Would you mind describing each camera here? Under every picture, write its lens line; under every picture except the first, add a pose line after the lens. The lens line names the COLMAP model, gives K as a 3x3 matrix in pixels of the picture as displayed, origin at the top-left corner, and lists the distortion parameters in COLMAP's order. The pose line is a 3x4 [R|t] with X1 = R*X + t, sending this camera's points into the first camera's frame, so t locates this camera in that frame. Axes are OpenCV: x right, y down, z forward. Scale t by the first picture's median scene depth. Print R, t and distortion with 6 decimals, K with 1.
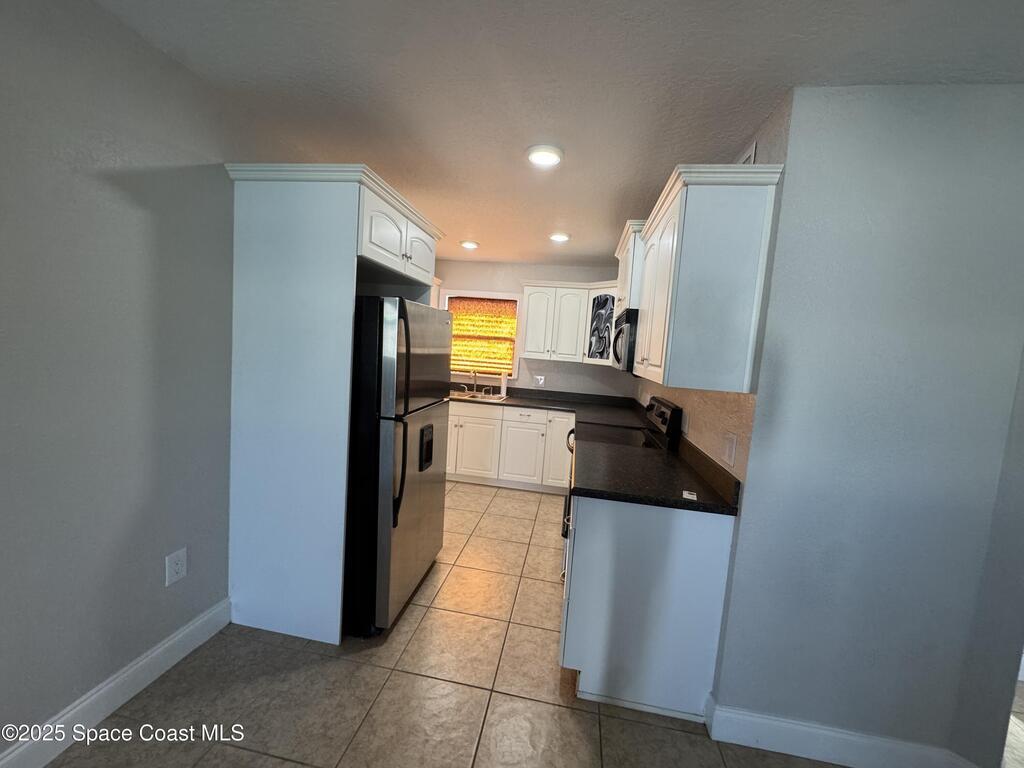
lens RADIAL K [[411.2, 0, 509.3], [0, 411.2, 383.0], [0, 0, 1]] dist [-0.004691, 0.000162]
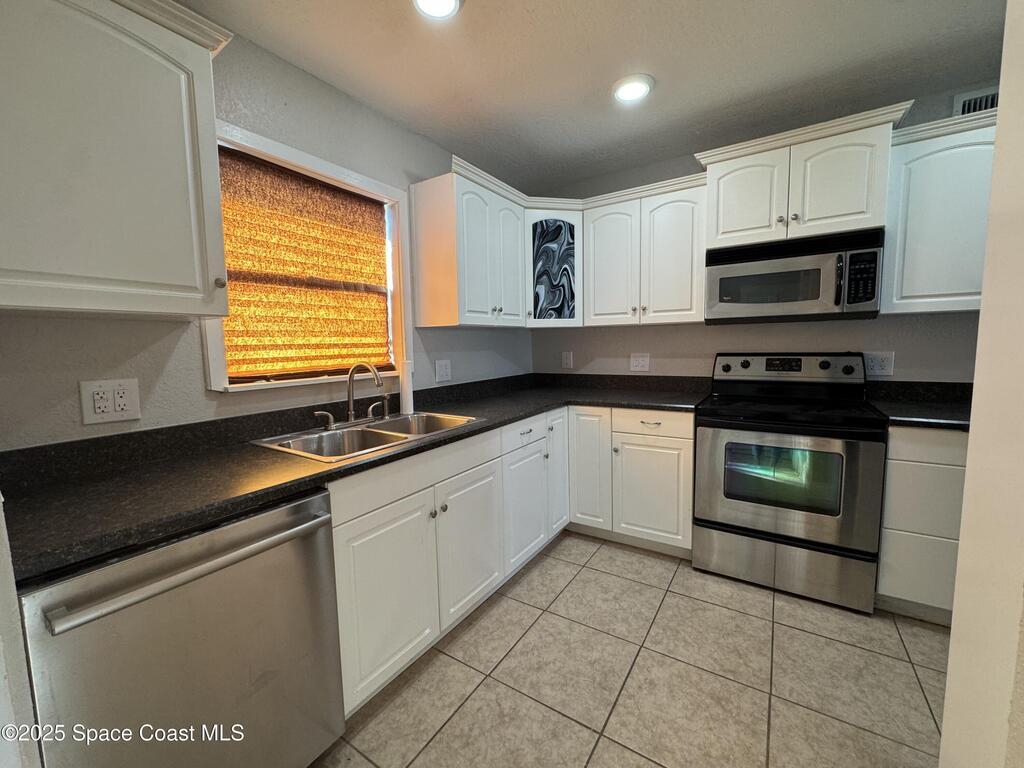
lens RADIAL K [[411.2, 0, 509.3], [0, 411.2, 383.0], [0, 0, 1]] dist [-0.004691, 0.000162]
pose [[0.402934, -0.170950, 0.899122, -0.417043], [0.130129, 0.983121, 0.128605, -0.050576], [-0.905931, 0.065183, 0.418378, 0.779592]]
